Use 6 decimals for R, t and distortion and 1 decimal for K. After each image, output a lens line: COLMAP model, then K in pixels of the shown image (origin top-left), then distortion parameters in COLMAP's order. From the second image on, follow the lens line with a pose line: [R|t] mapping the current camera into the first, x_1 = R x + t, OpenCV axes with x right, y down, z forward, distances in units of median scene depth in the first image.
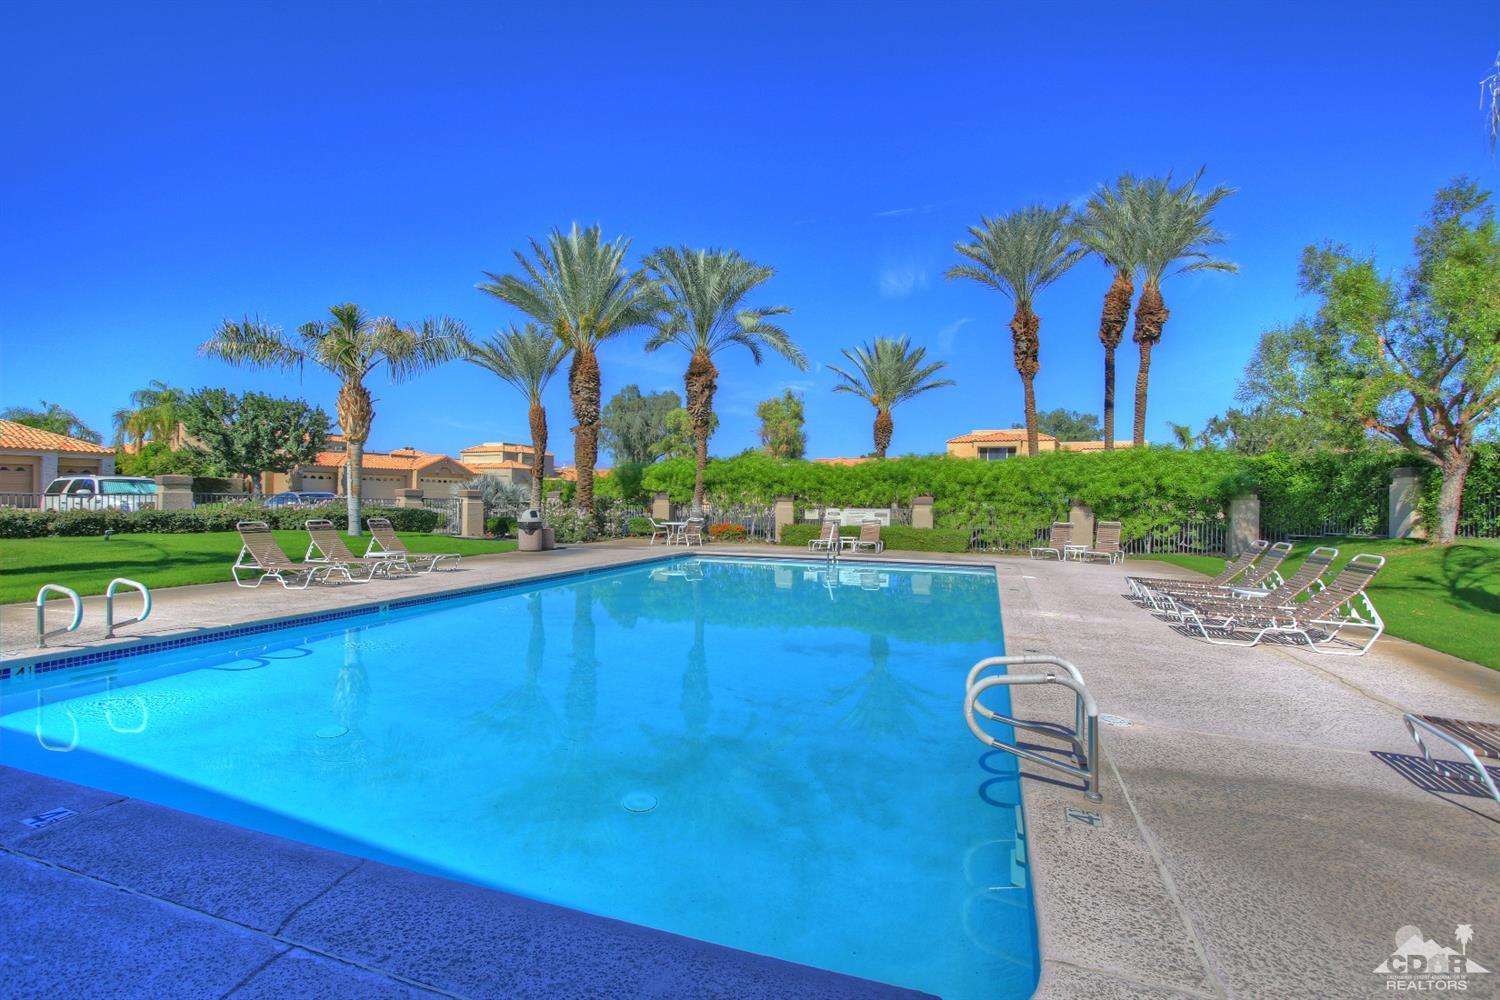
lens RADIAL K [[701.6, 0, 731.6], [0, 701.6, 502.8], [0, 0, 1]] dist [-0.009931, 0.001699]
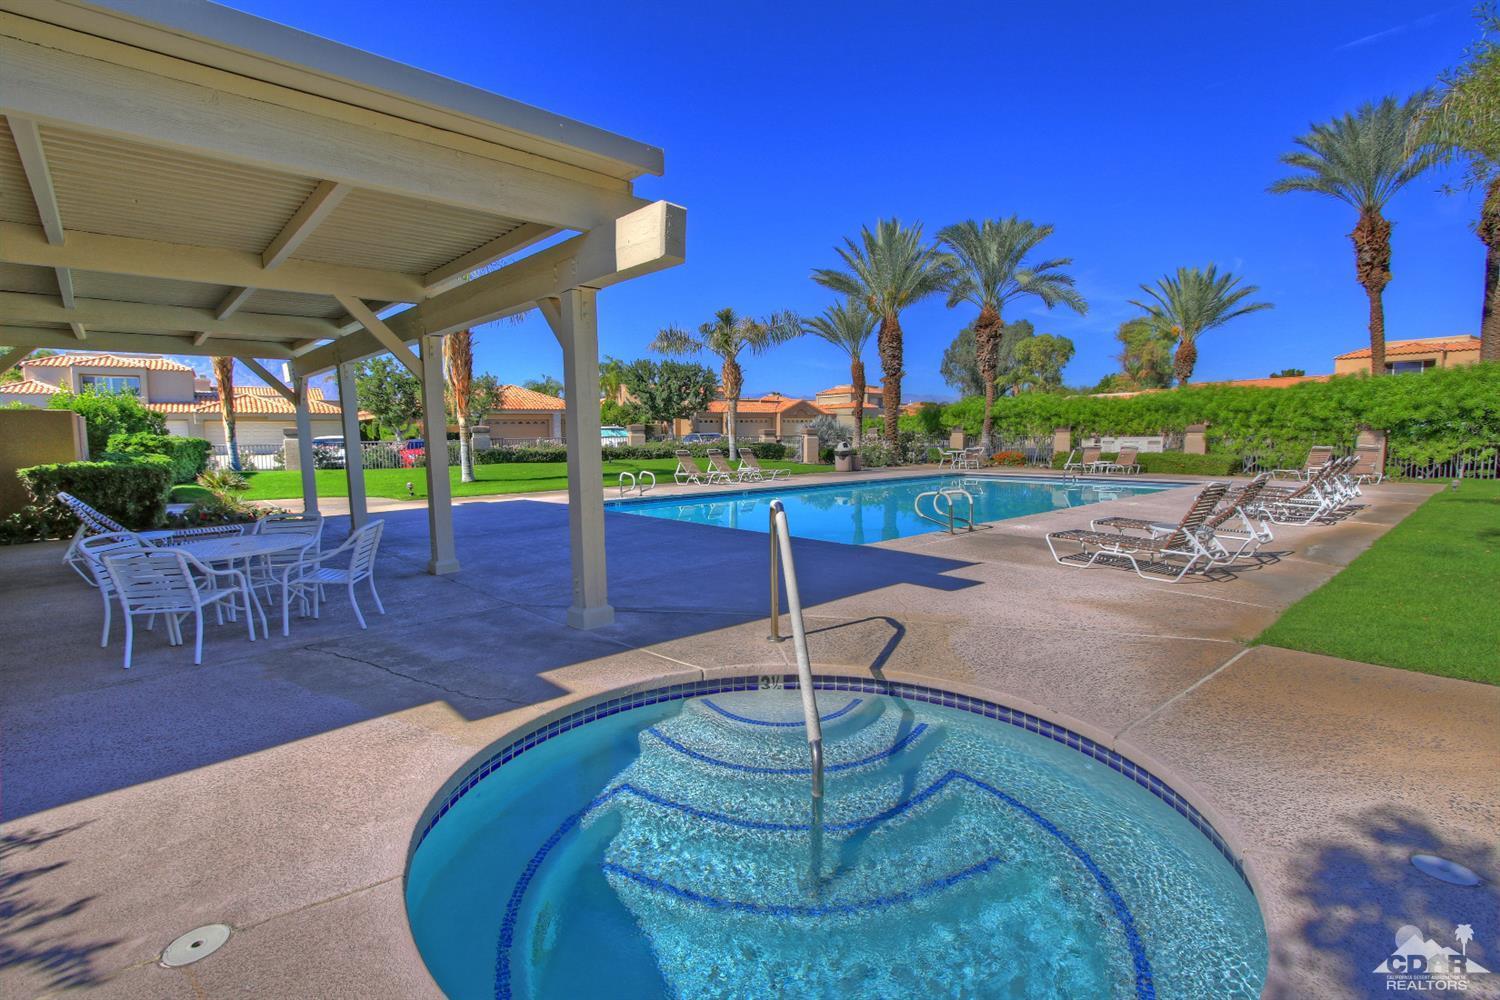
lens RADIAL K [[701.6, 0, 744.9], [0, 701.6, 502.6], [0, 0, 1]] dist [-0.009931, 0.001699]
pose [[0.885867, 0.023090, -0.463364, 0.155480], [0.019539, 0.996018, 0.086986, 0.003528], [0.463527, -0.086112, 0.881888, -0.275903]]
